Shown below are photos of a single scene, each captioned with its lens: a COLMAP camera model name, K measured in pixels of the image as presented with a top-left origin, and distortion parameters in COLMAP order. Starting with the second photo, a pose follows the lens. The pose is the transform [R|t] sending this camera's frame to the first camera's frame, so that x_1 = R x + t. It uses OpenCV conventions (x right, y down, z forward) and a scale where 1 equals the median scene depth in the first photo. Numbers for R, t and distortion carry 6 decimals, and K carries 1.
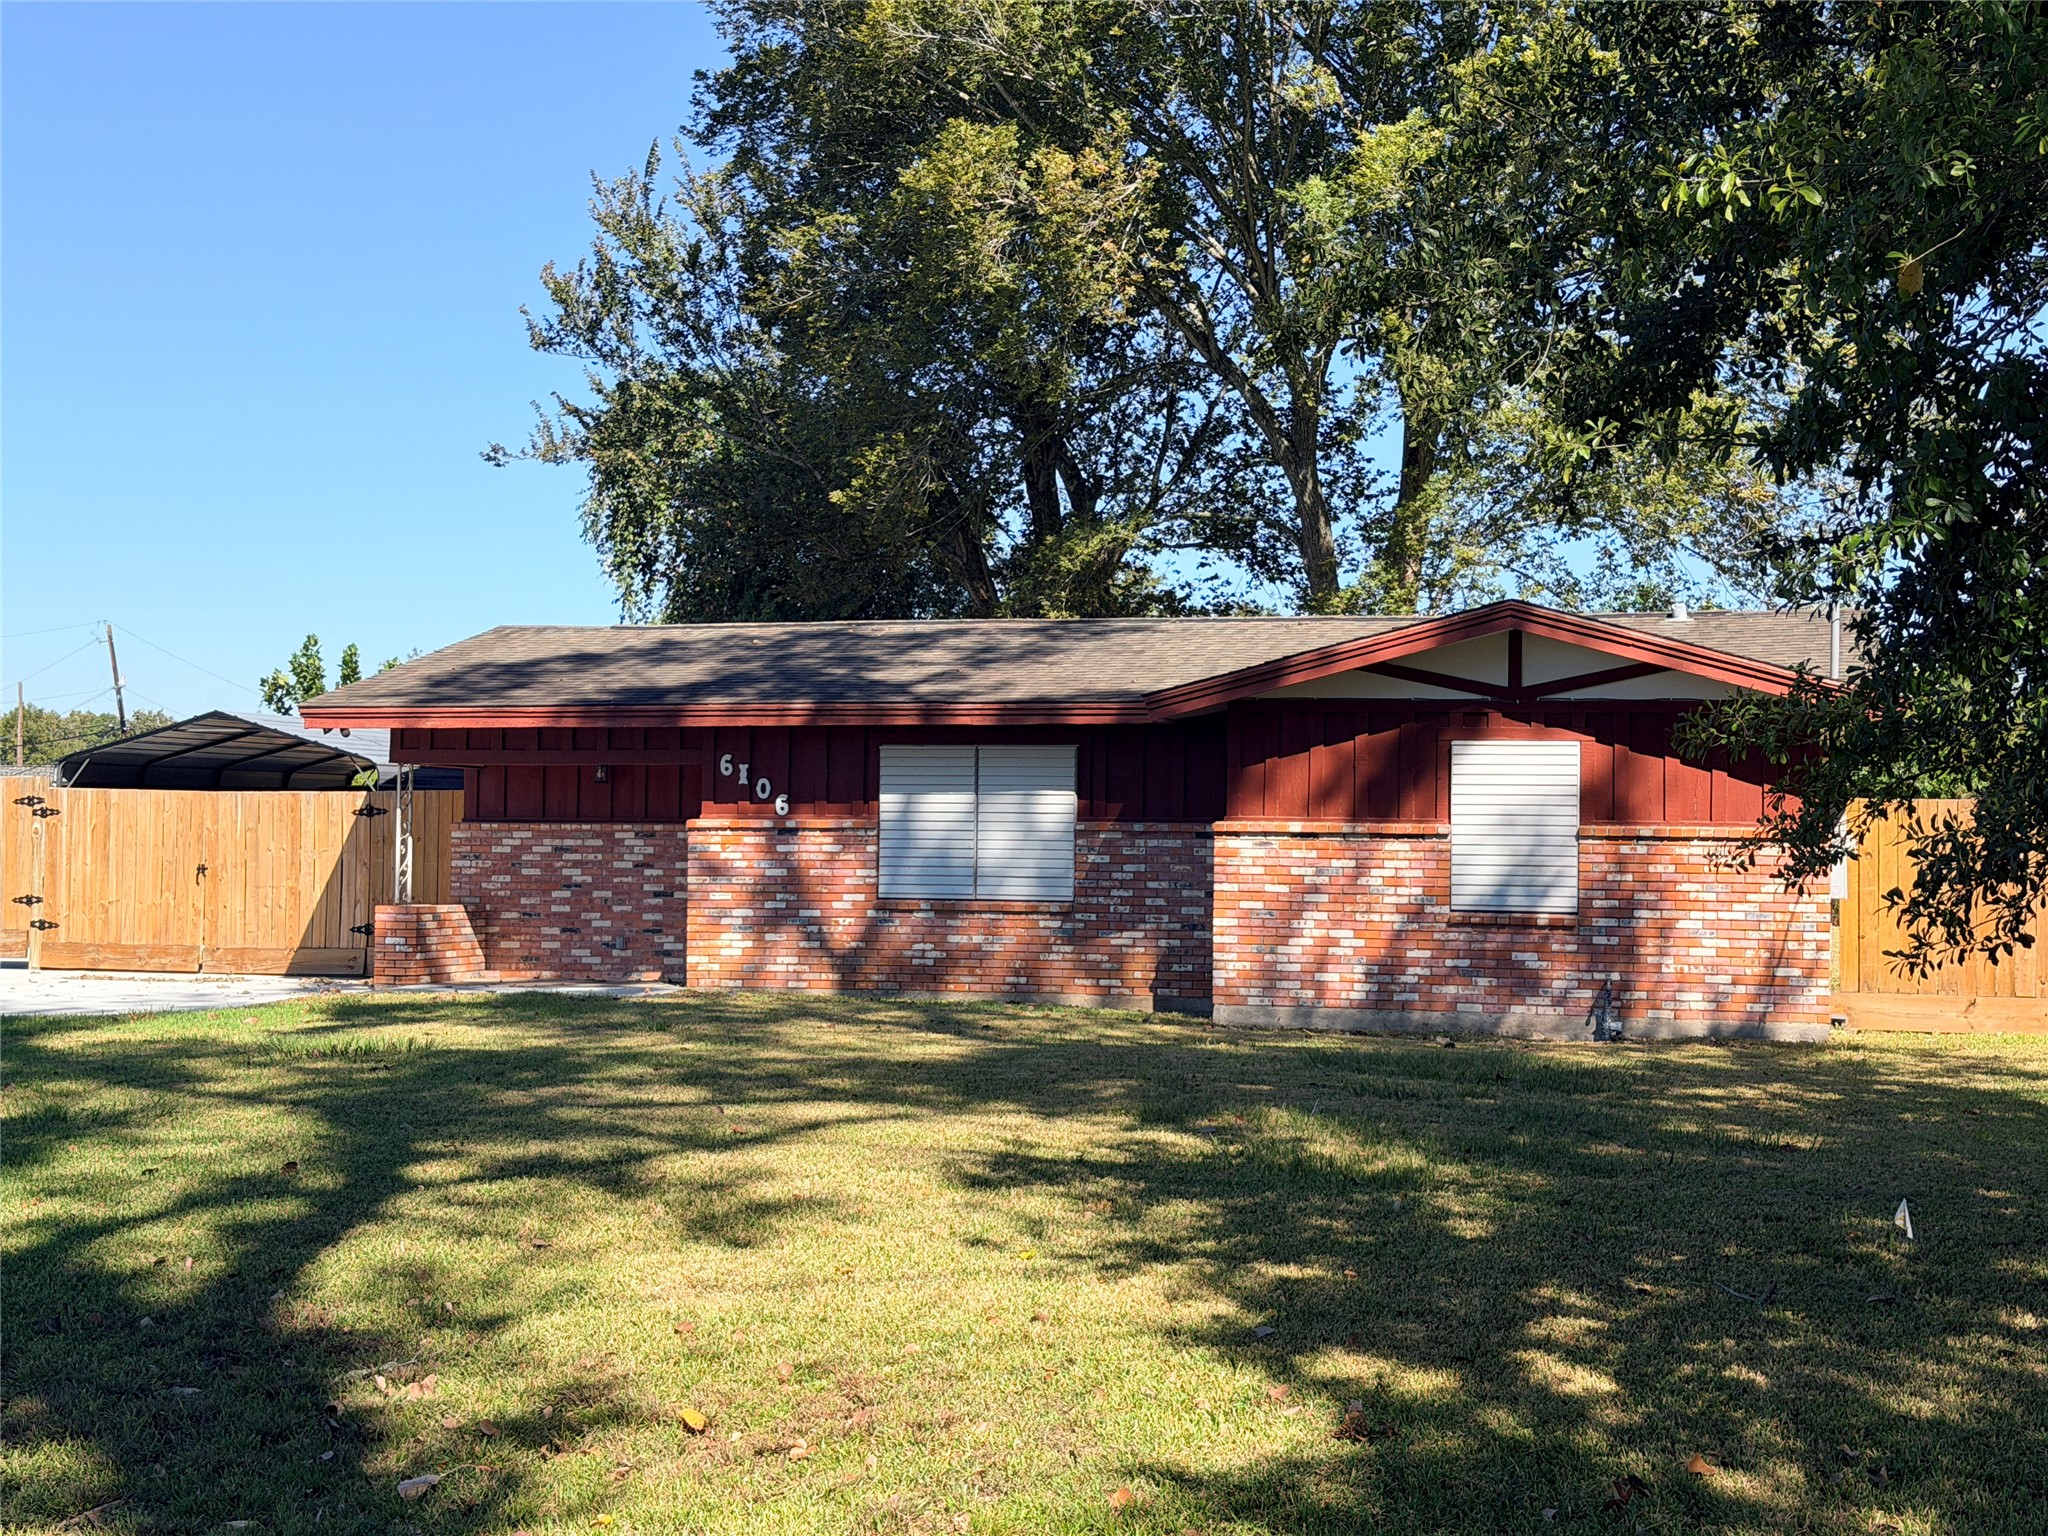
lens RADIAL K [[2887.4, 0, 1026.4], [0, 2887.4, 774.6], [0, 0, 1]] dist [0.125165, 0.000000]
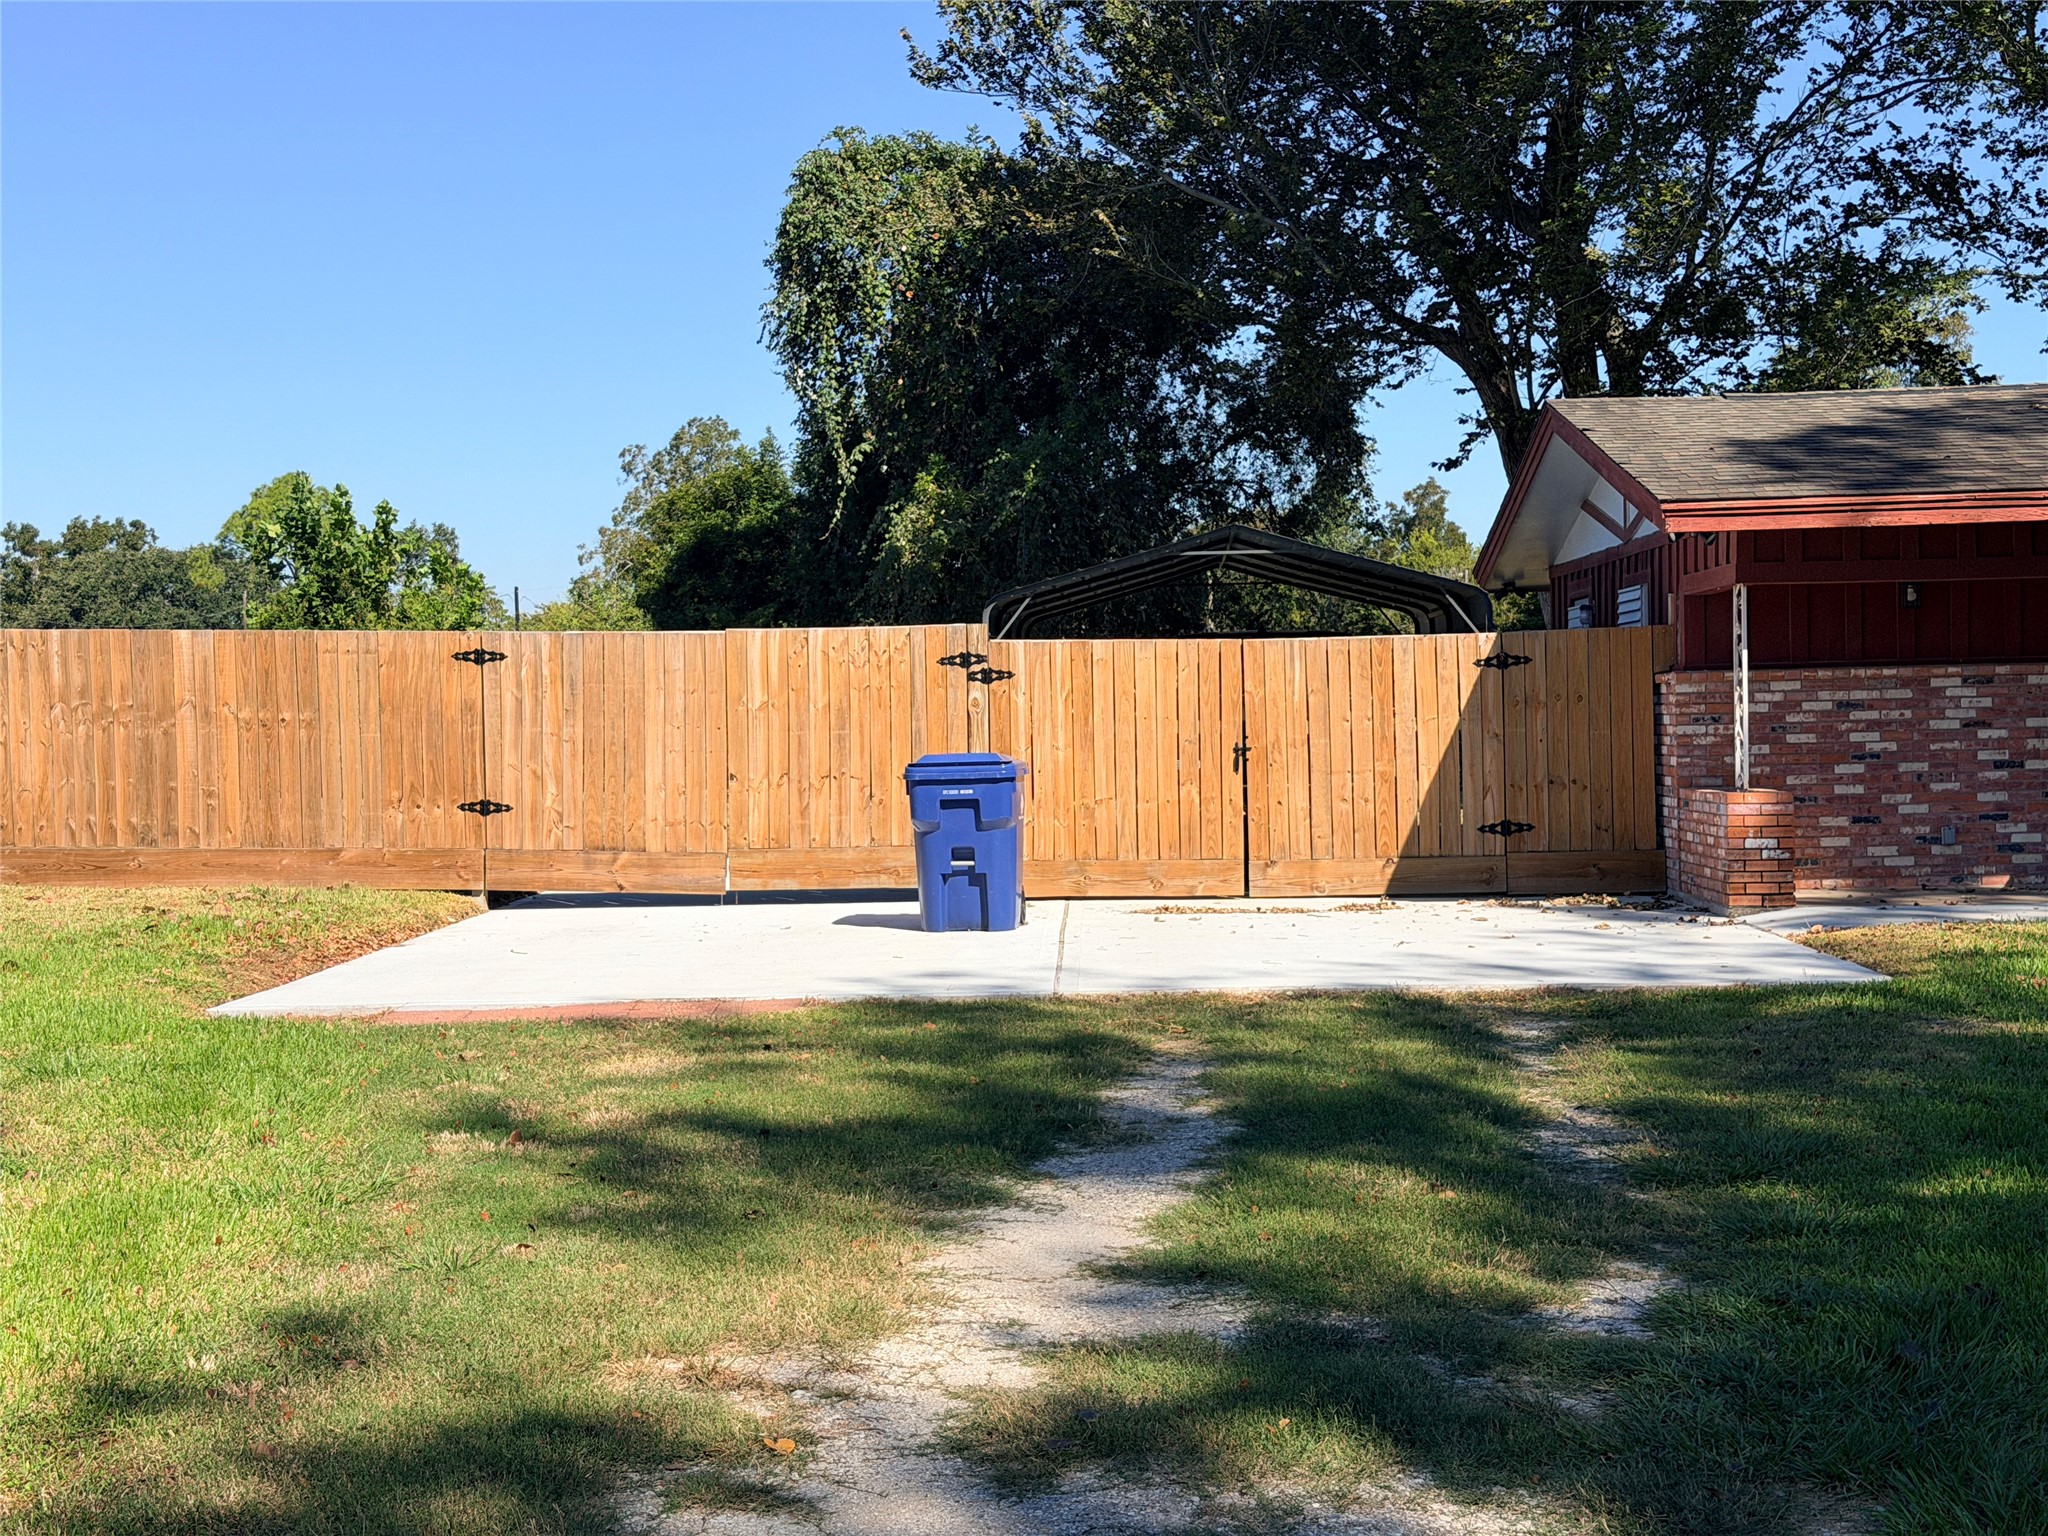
lens RADIAL K [[2887.4, 0, 1007.0], [0, 2887.4, 767.2], [0, 0, 1]] dist [0.125165, 0.000000]
pose [[0.974490, -0.032843, 0.222013, -0.517189], [0.023481, 0.998725, 0.044677, 0.004399], [-0.223197, -0.038324, 0.974020, 0.356496]]
